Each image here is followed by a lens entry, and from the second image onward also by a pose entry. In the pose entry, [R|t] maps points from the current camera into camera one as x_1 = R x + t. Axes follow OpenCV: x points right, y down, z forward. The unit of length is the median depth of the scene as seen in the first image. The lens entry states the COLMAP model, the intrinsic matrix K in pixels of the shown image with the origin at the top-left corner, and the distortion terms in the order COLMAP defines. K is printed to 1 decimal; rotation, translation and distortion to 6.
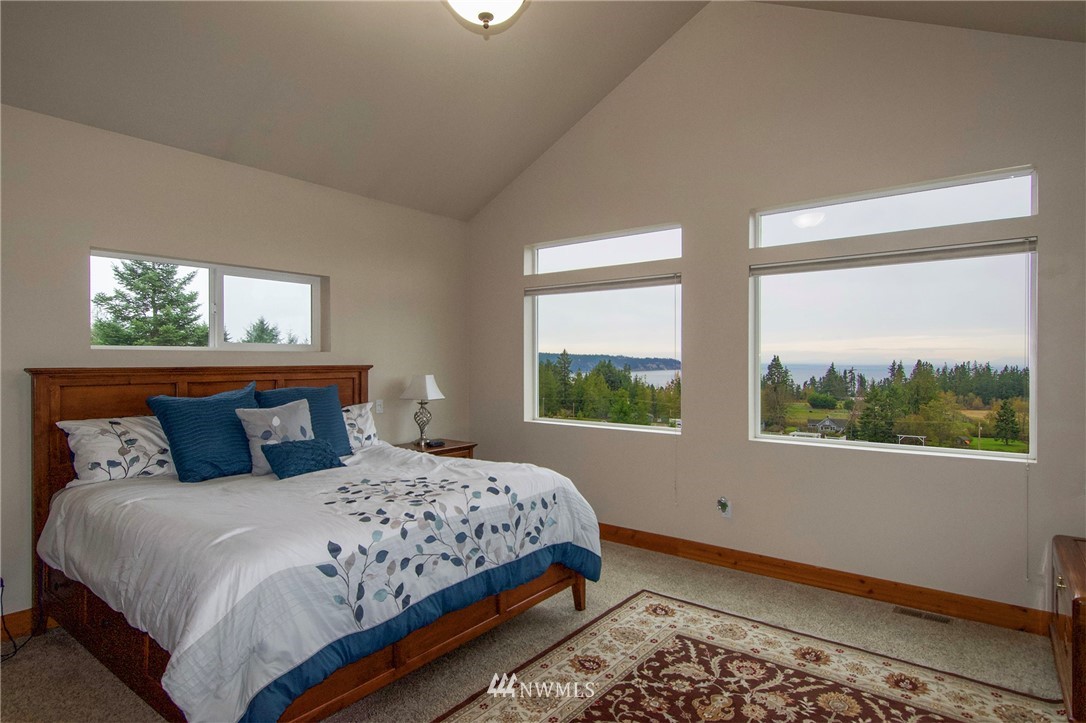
lens RADIAL K [[582.7, 0, 548.2], [0, 582.7, 362.9], [0, 0, 1]] dist [0.013650, -0.009680]
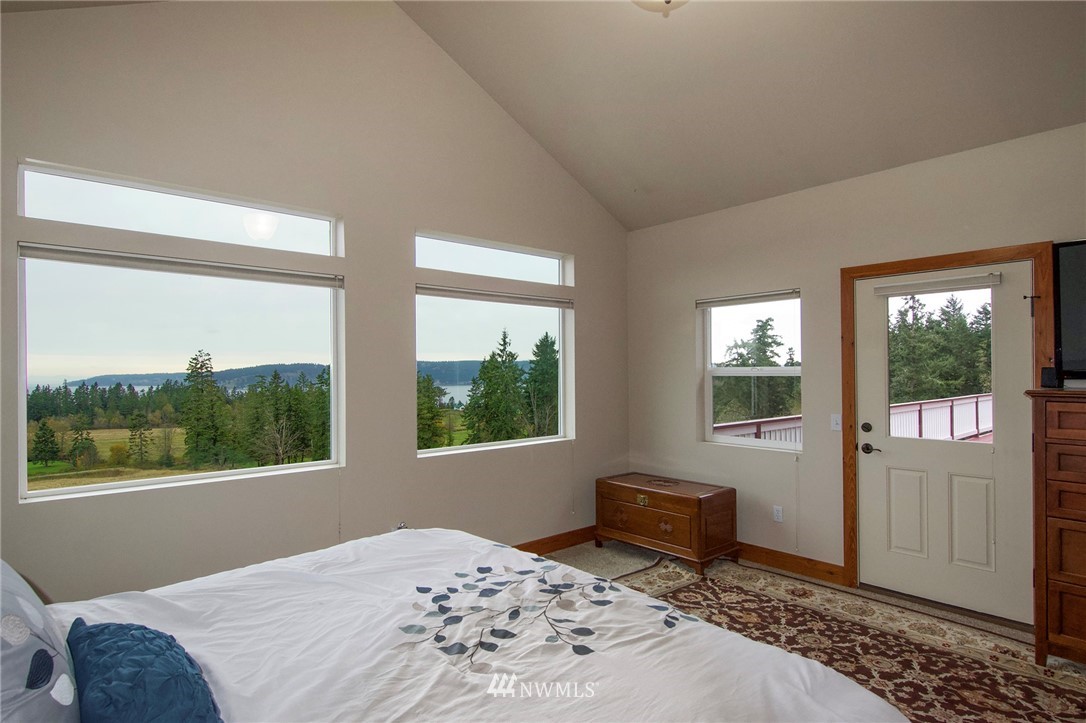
lens RADIAL K [[600.4, 0, 540.4], [0, 600.4, 366.3], [0, 0, 1]] dist [0.019660, 0.000084]
pose [[0.193414, 0.028304, 0.980709, -0.634425], [-0.004494, 0.999599, -0.027963, 0.006784], [-0.981107, 0.001001, 0.193464, 0.583947]]
